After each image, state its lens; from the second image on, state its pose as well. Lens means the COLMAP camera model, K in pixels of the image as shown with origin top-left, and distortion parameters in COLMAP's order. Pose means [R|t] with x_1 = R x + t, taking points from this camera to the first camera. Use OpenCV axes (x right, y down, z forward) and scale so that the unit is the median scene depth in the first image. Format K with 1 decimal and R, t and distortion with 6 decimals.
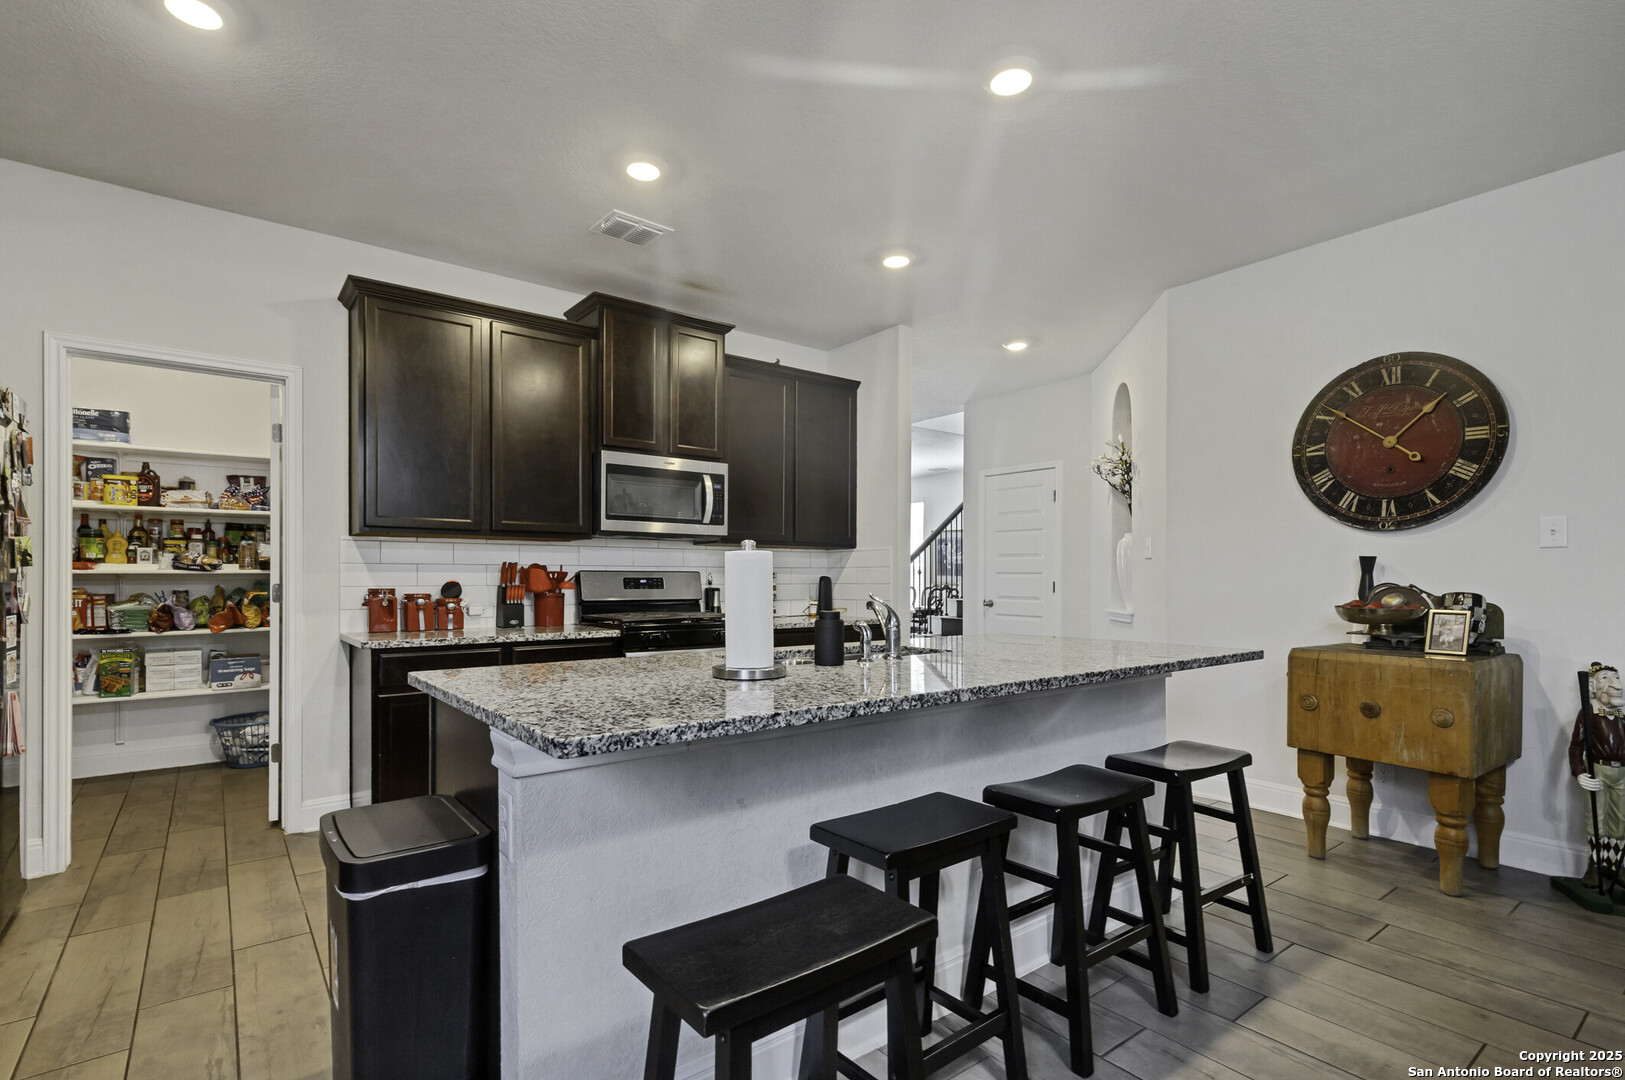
lens RADIAL K [[738.2, 0, 797.1], [0, 738.2, 581.9], [0, 0, 1]] dist [0.009162, -0.001744]
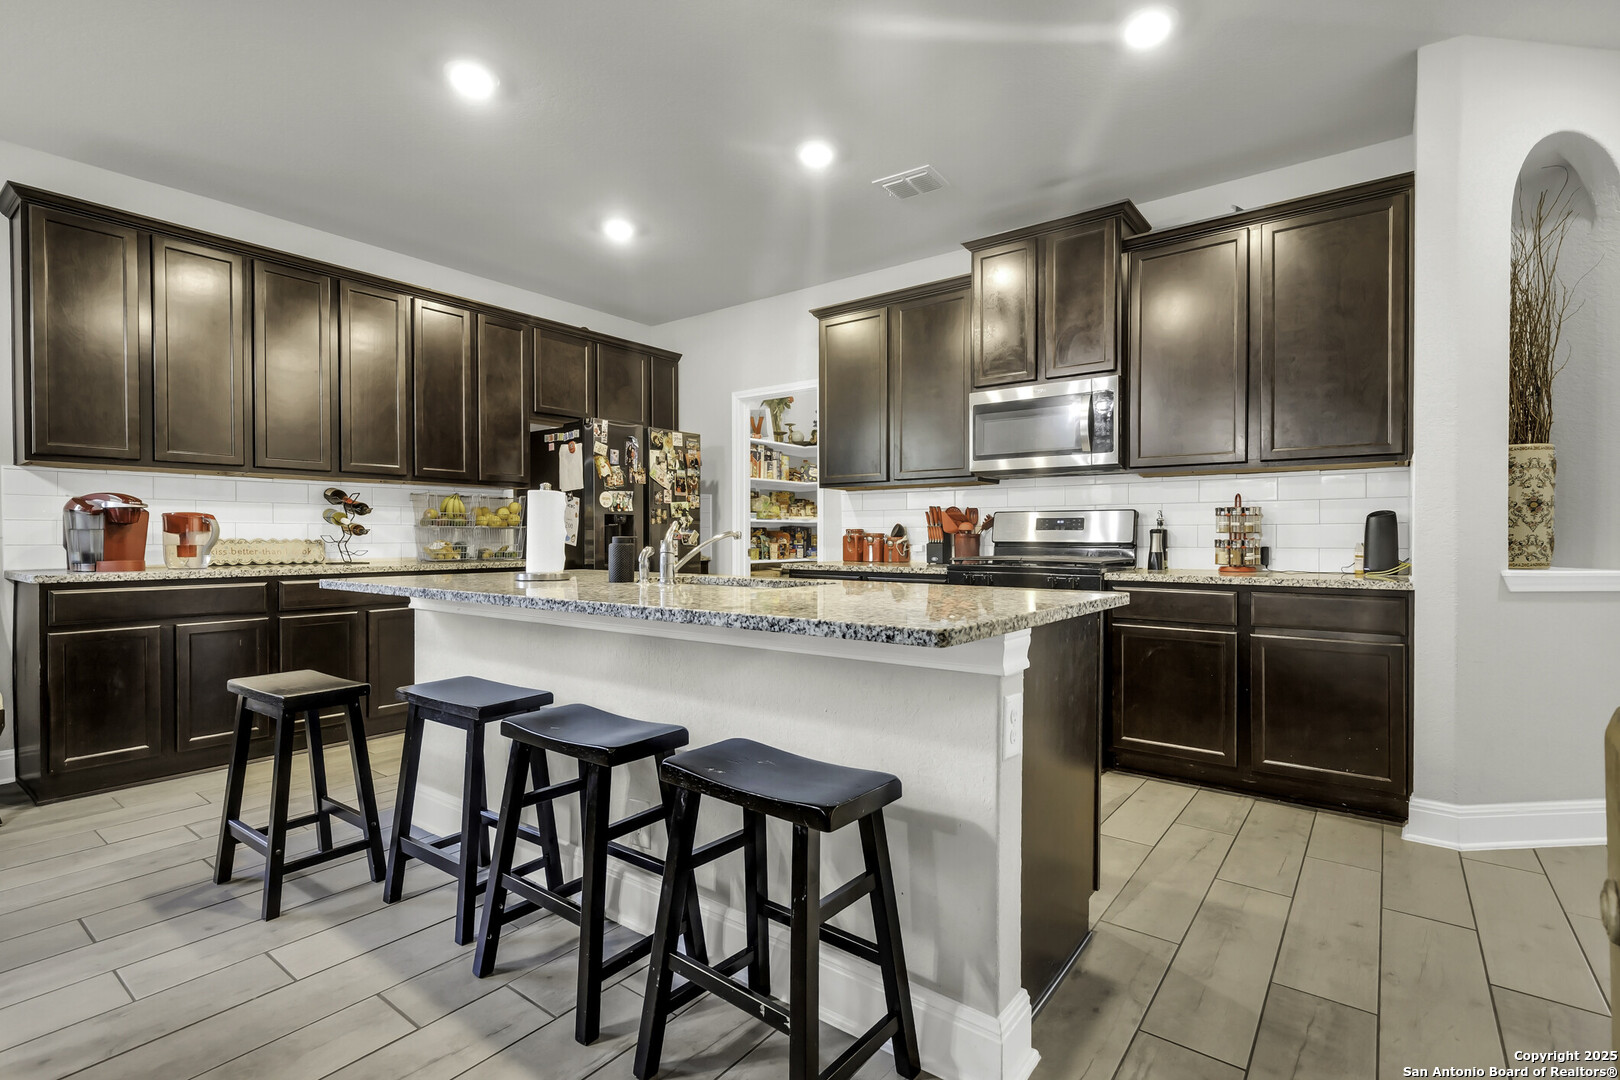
lens RADIAL K [[751.7, 0, 815.7], [0, 751.7, 542.0], [0, 0, 1]] dist [0.018698, -0.000012]
pose [[0.255572, 0.009269, -0.966746, 0.645493], [-0.004832, 0.999954, 0.008310, 0.018563], [0.966778, 0.002547, 0.255605, 0.493774]]
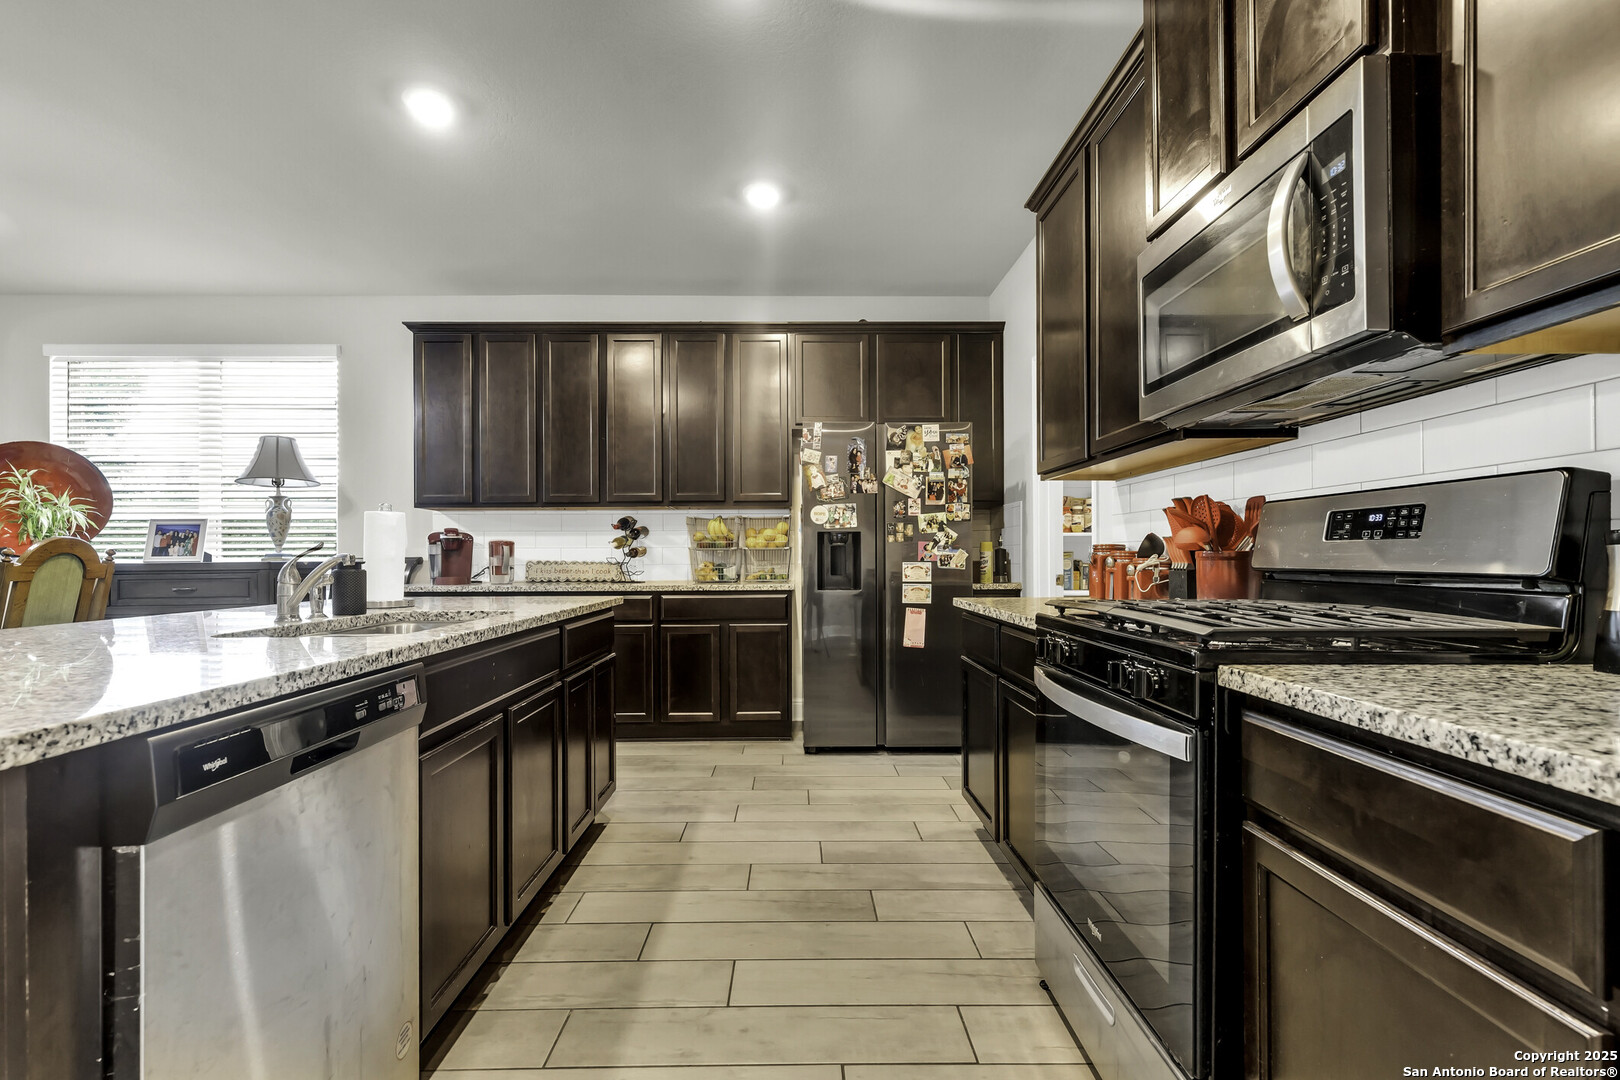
lens RADIAL K [[751.7, 0, 809.9], [0, 751.7, 551.7], [0, 0, 1]] dist [0.018698, -0.000012]
pose [[-0.601562, -0.000522, -0.798826, 0.251566], [0.002150, 0.999995, -0.002273, 0.015549], [0.798823, -0.003085, -0.601558, 1.053871]]
